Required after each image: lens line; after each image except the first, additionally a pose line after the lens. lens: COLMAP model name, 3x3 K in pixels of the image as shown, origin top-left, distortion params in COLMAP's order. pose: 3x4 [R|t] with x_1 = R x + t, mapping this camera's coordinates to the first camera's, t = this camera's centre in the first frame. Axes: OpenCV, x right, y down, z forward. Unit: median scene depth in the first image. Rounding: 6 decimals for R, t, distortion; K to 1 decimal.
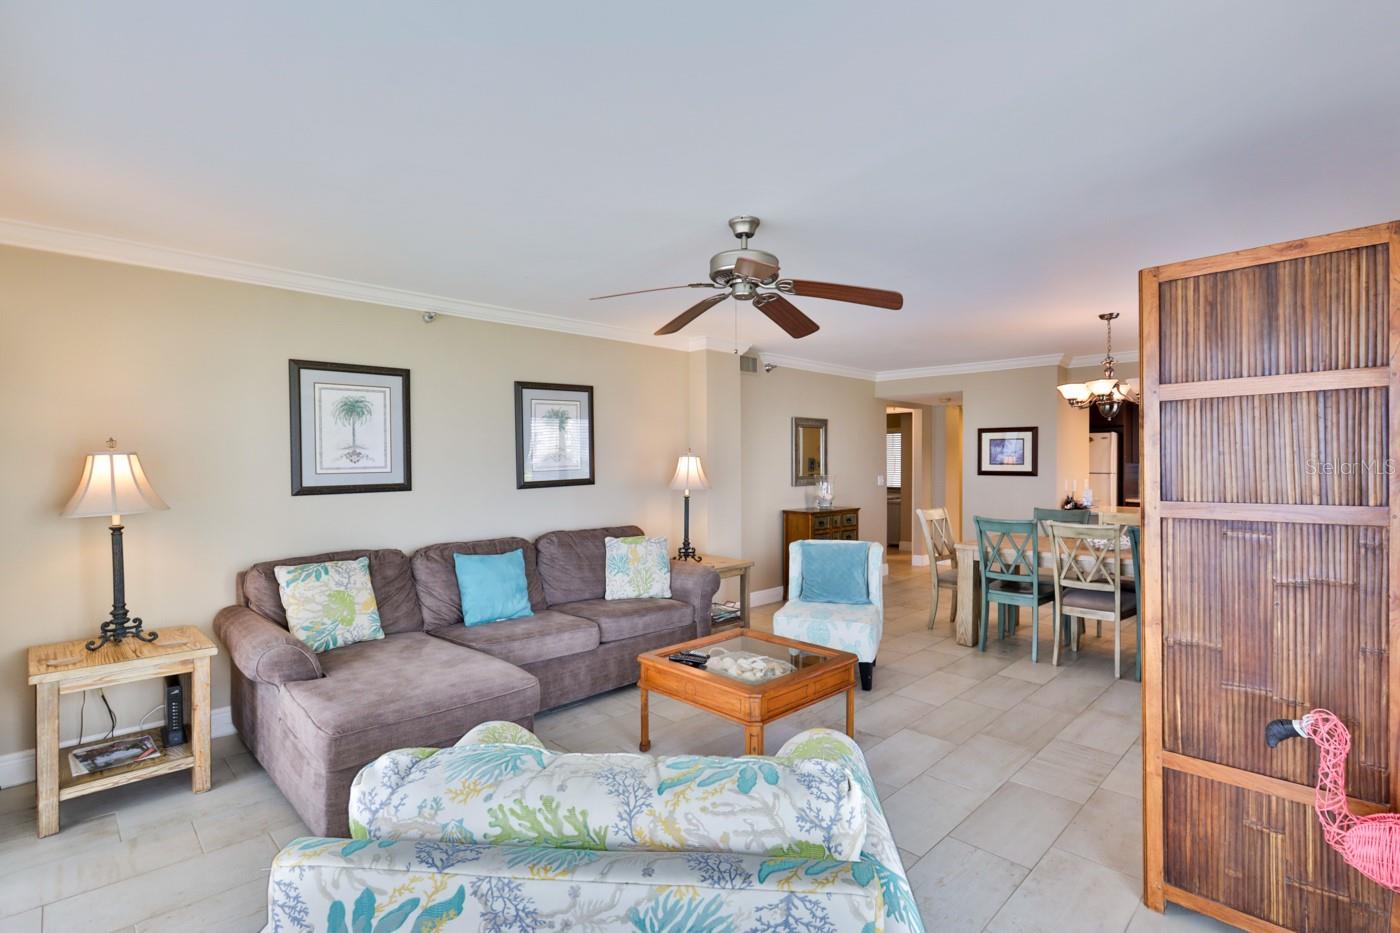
lens RADIAL K [[653.6, 0, 698.3], [0, 653.6, 469.5], [0, 0, 1]] dist [-0.005951, 0.001624]
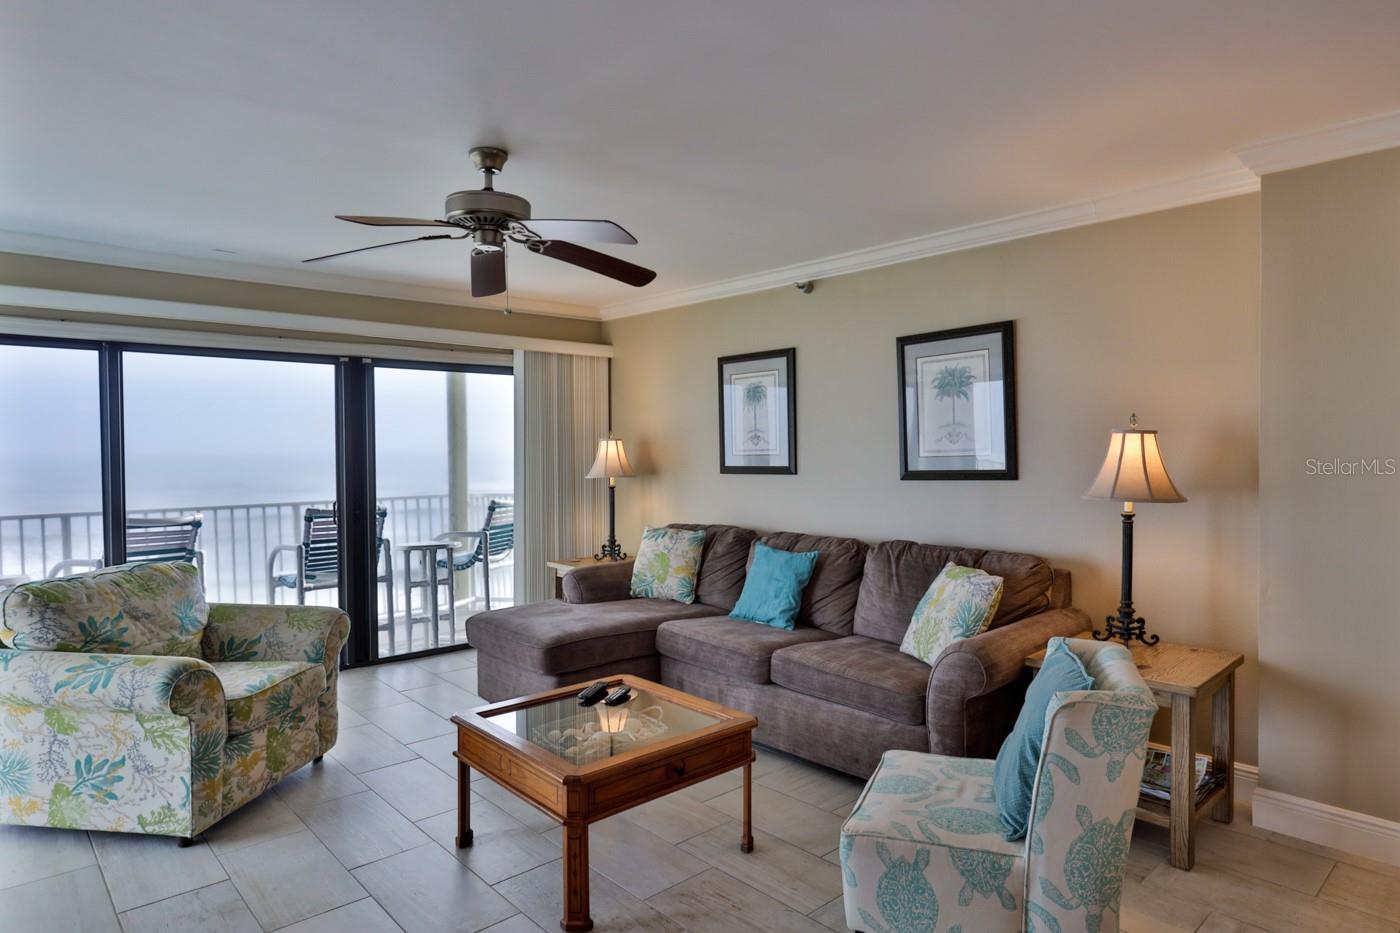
lens RADIAL K [[835.6, 0, 707.5], [0, 835.6, 463.9], [0, 0, 1]] dist [-0.006262, 0.007606]
pose [[-0.038363, 0.024454, -0.998965, 0.660997], [-0.004856, 0.999684, 0.024659, -0.010625], [0.999252, 0.005797, -0.038232, 0.772931]]
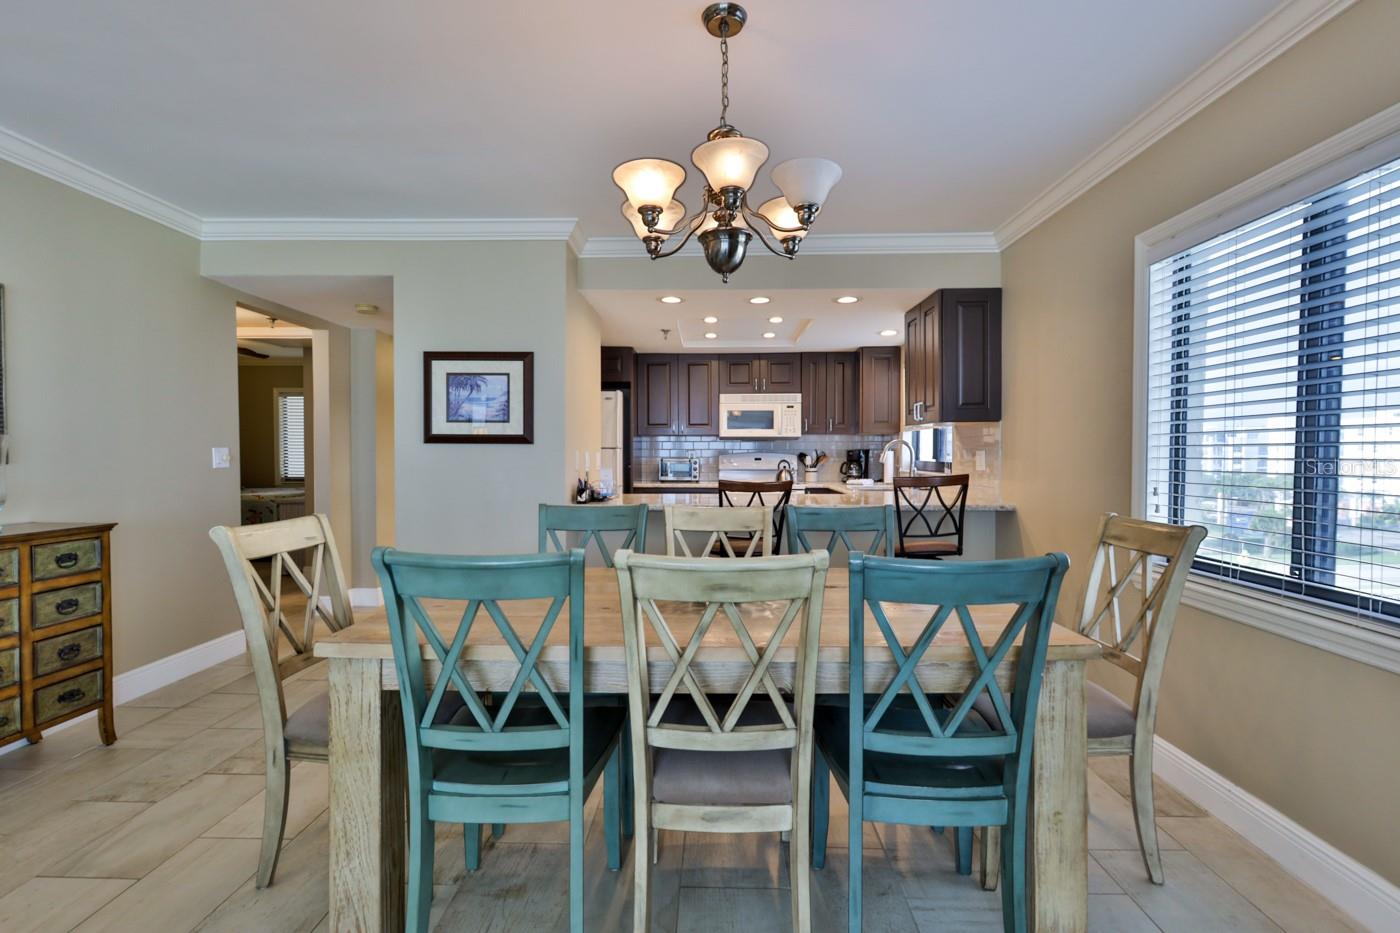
lens RADIAL K [[653.6, 0, 701.5], [0, 653.6, 468.6], [0, 0, 1]] dist [-0.005951, 0.001624]
pose [[0.713443, -0.011246, 0.700623, 0.325366], [0.005785, 0.999932, 0.010159, 0.035330], [-0.700689, -0.003195, 0.713459, 0.700219]]
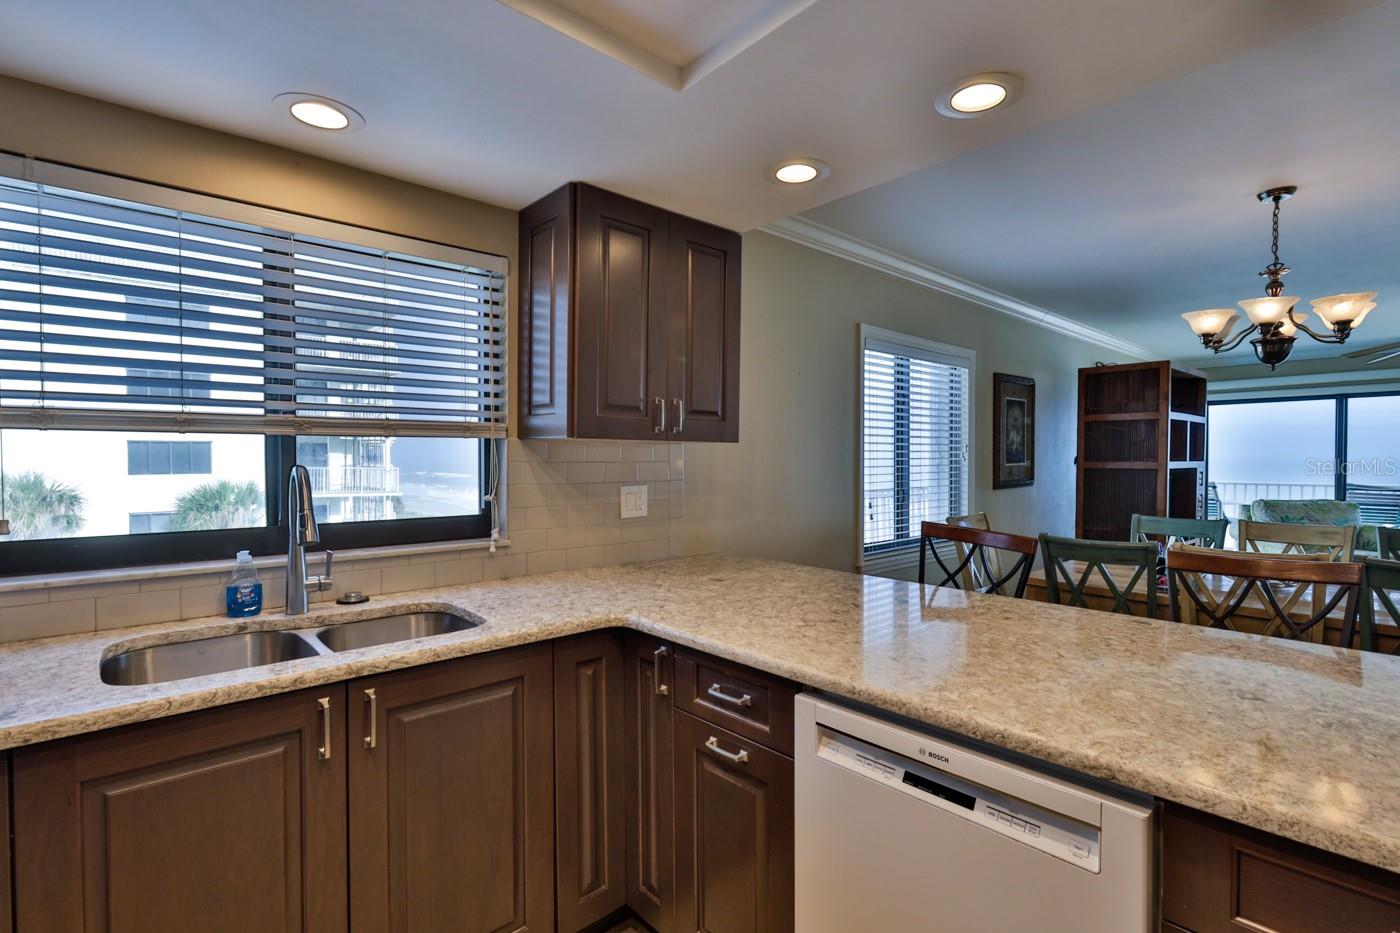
lens RADIAL K [[653.6, 0, 712.0], [0, 653.6, 468.9], [0, 0, 1]] dist [-0.005951, 0.001624]
pose [[-0.999282, 0.008888, 0.036831, 1.091122], [0.009838, 0.999622, 0.025691, -0.005638], [-0.036588, 0.026035, -0.998991, 1.559936]]
